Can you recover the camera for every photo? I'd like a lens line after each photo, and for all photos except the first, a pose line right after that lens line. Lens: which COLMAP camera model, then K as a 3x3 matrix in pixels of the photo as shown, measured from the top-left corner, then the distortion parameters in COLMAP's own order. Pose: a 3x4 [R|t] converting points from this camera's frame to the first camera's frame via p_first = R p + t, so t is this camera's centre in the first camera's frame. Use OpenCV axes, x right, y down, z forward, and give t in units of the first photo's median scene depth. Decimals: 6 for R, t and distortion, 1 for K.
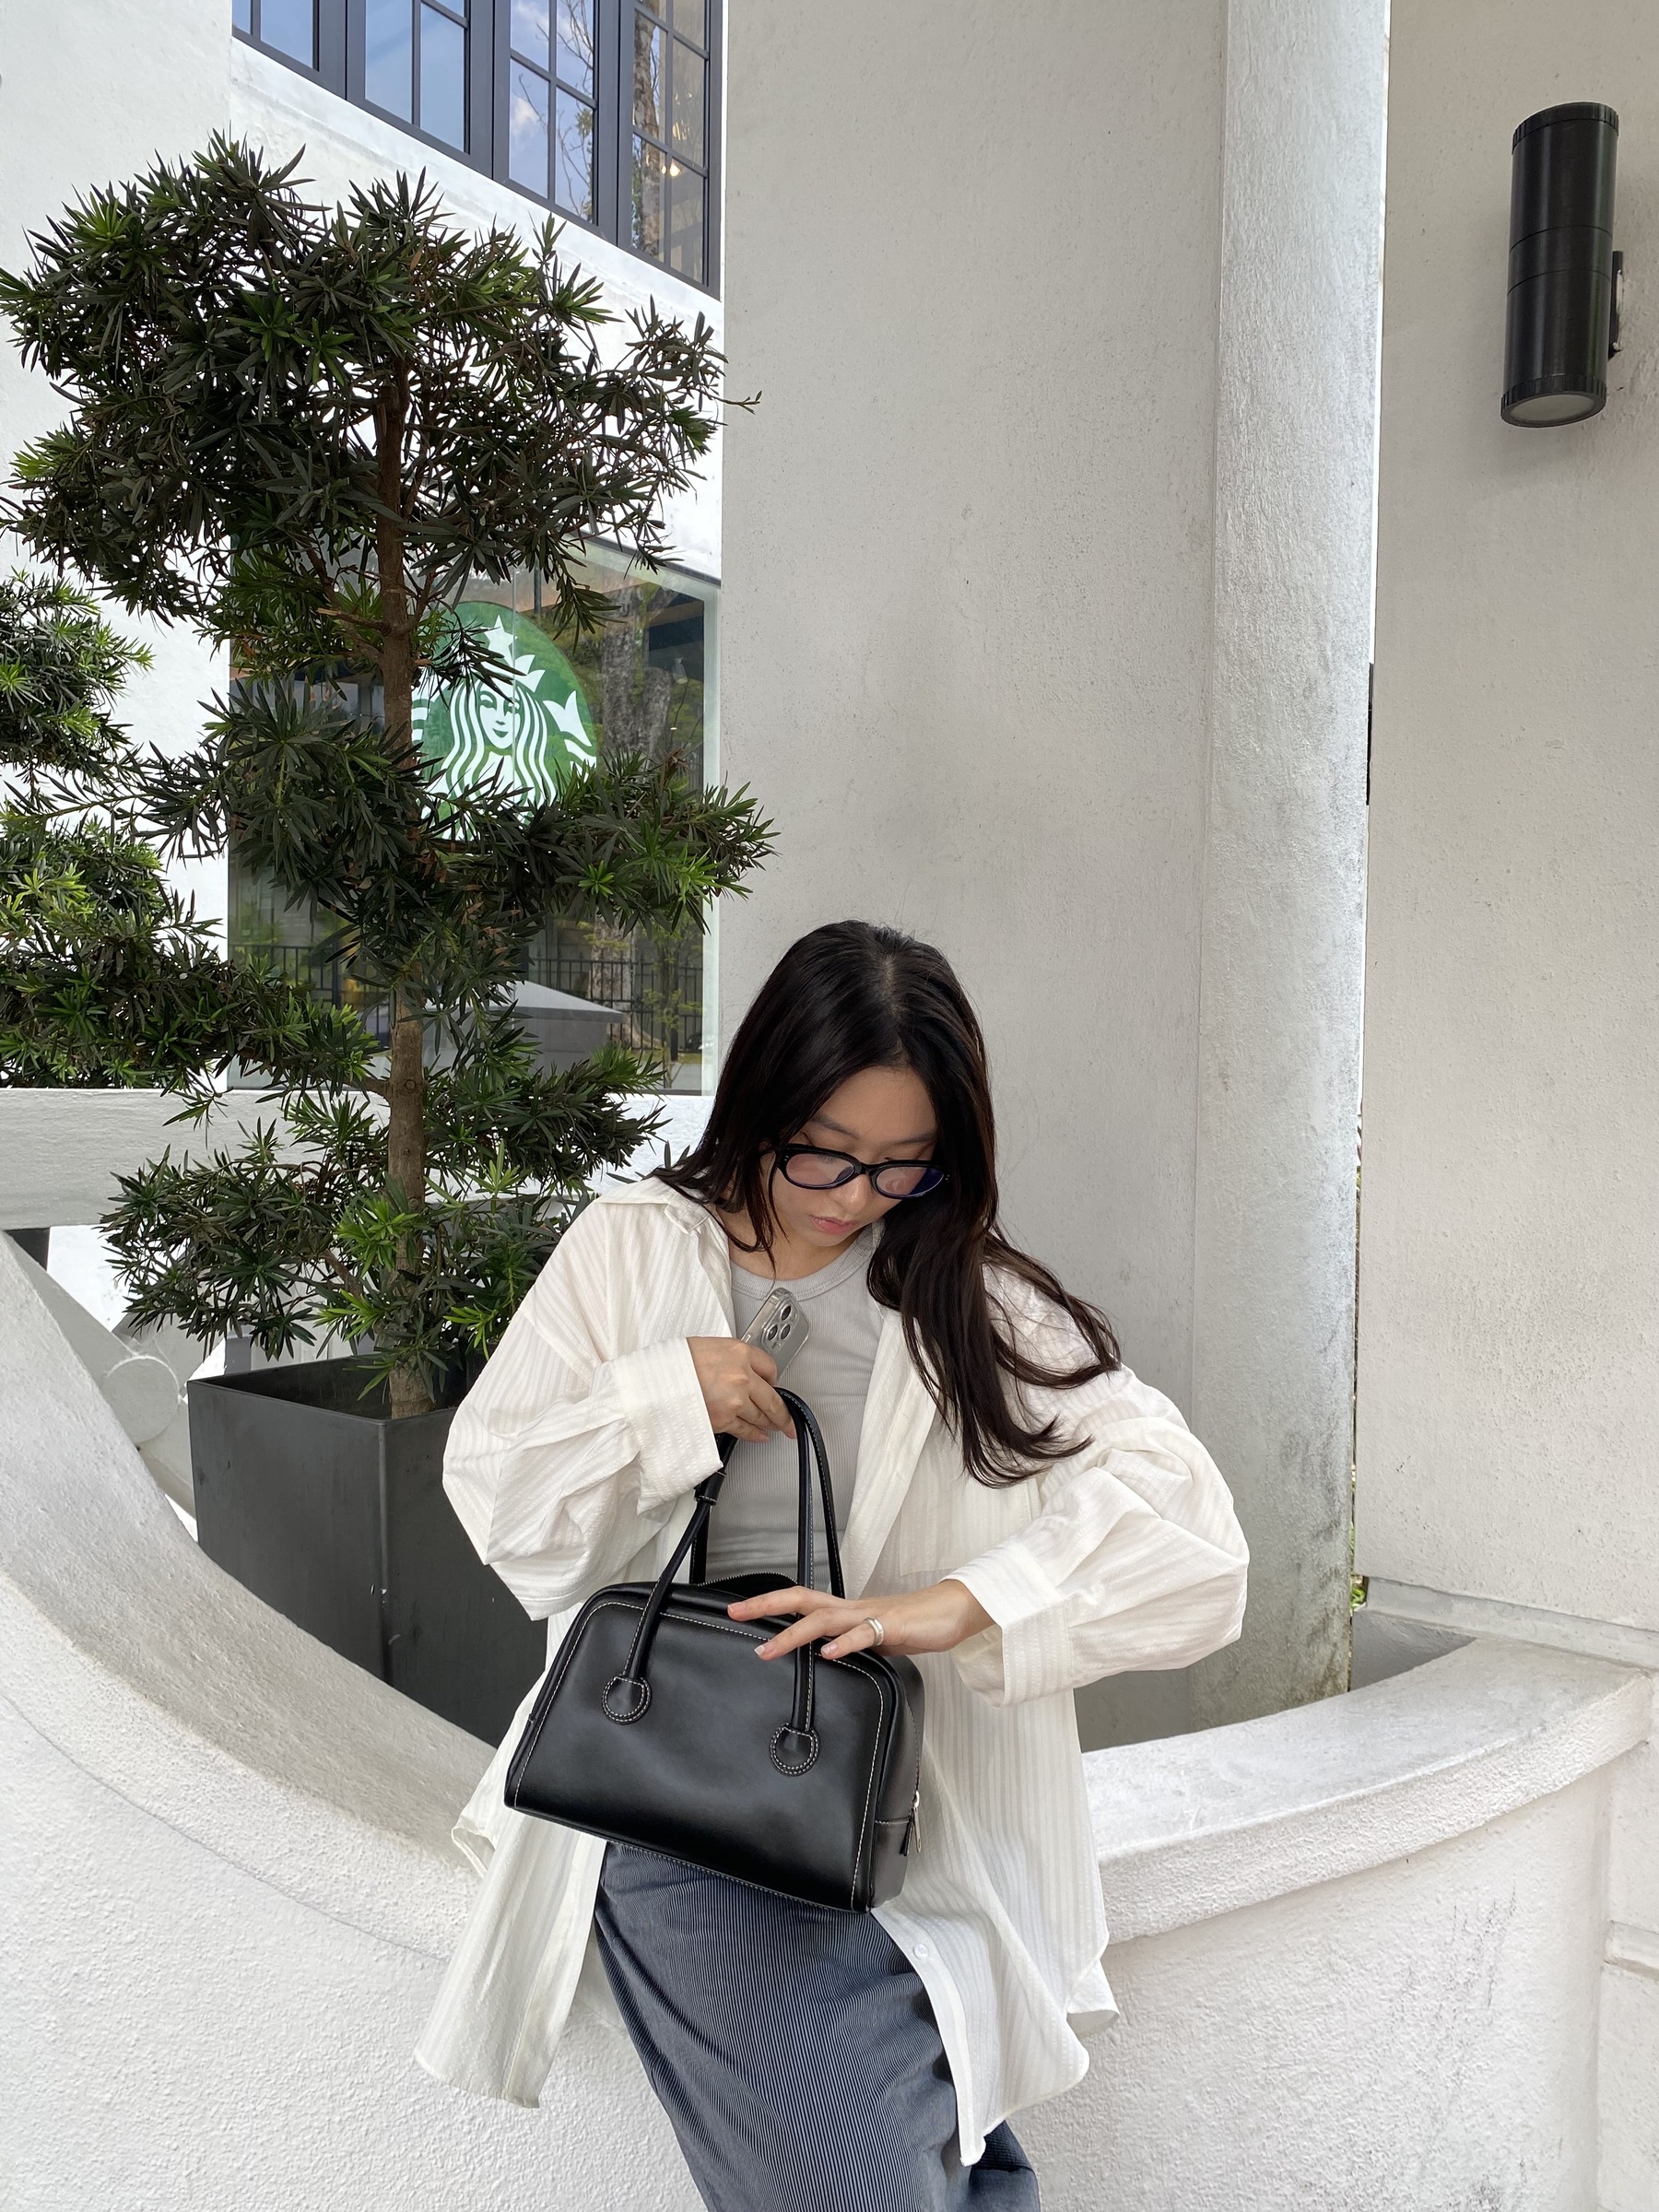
lens RADIAL K [[1633.9, 0, 829.5], [0, 1633.9, 1106.0], [0, 0, 1]] dist [0.028989, -0.031218]
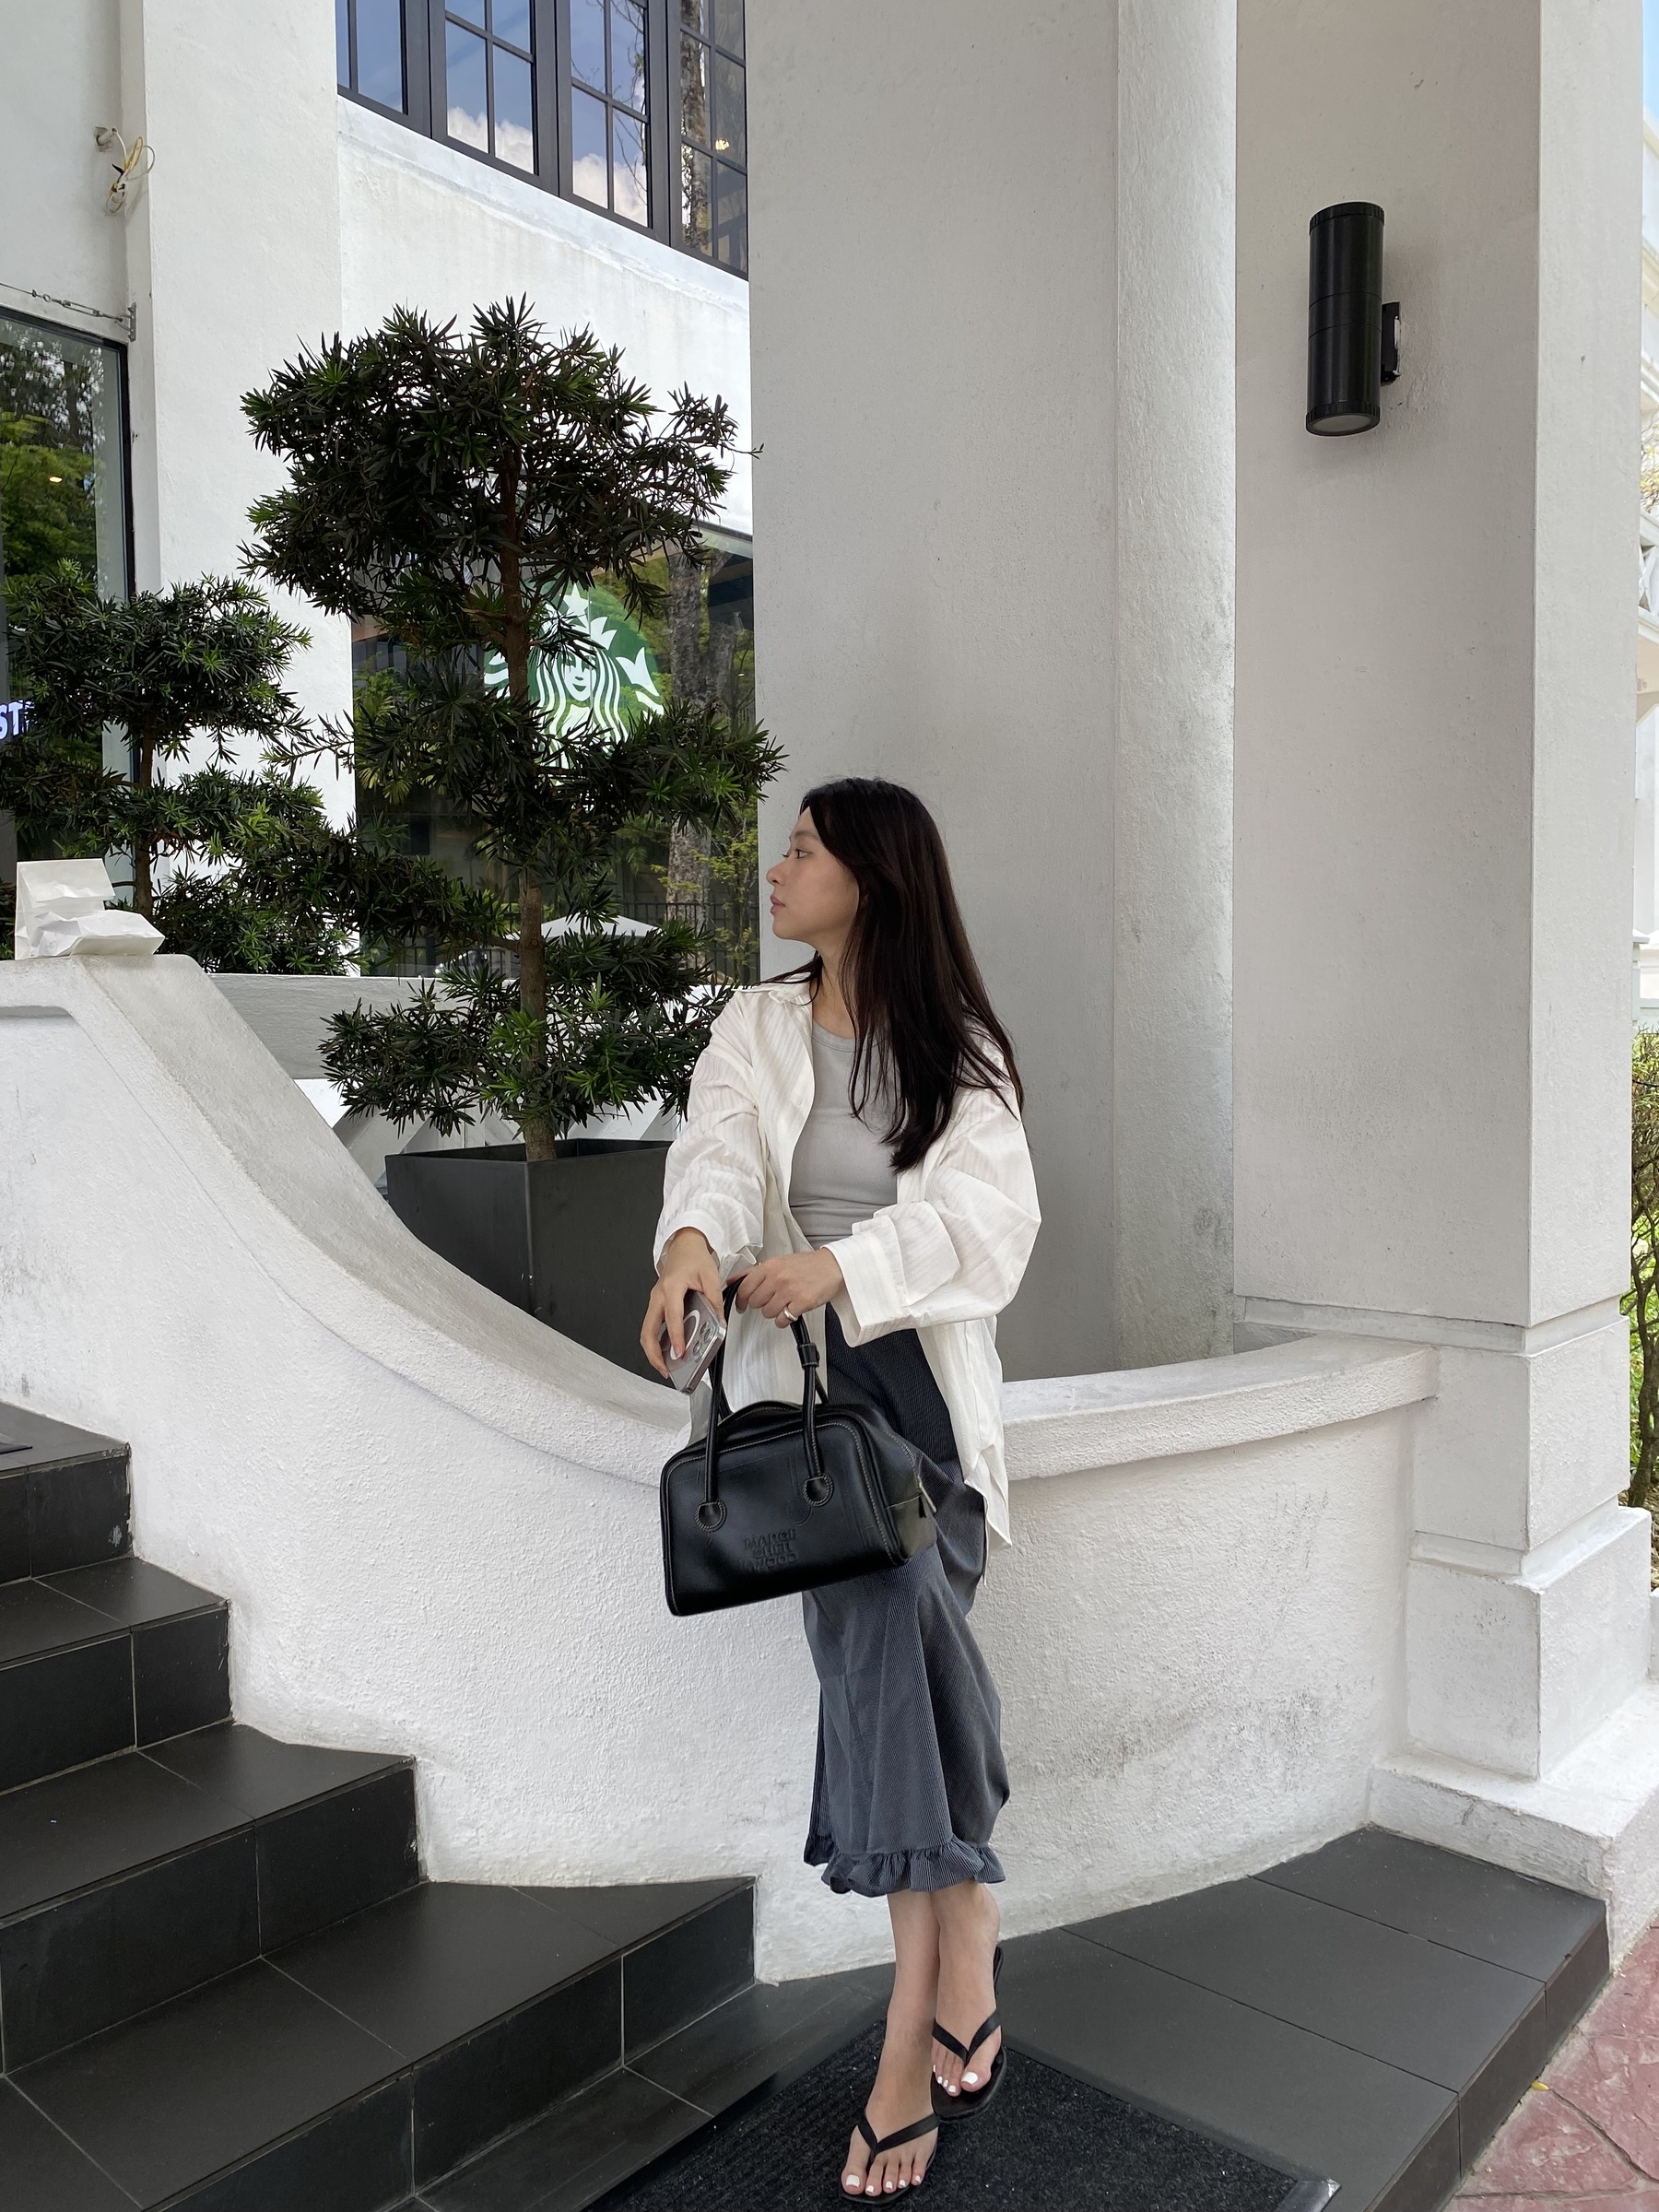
lens RADIAL K [[1715.9, 0, 829.5], [0, 1715.9, 1106.0], [0, 0, 1]] dist [0.087361, -0.189374]
pose [[0.998176, -0.023814, -0.055470, 0.076913], [0.025045, 0.999453, 0.021606, 0.099154], [0.054925, -0.022956, 0.998227, -0.462928]]
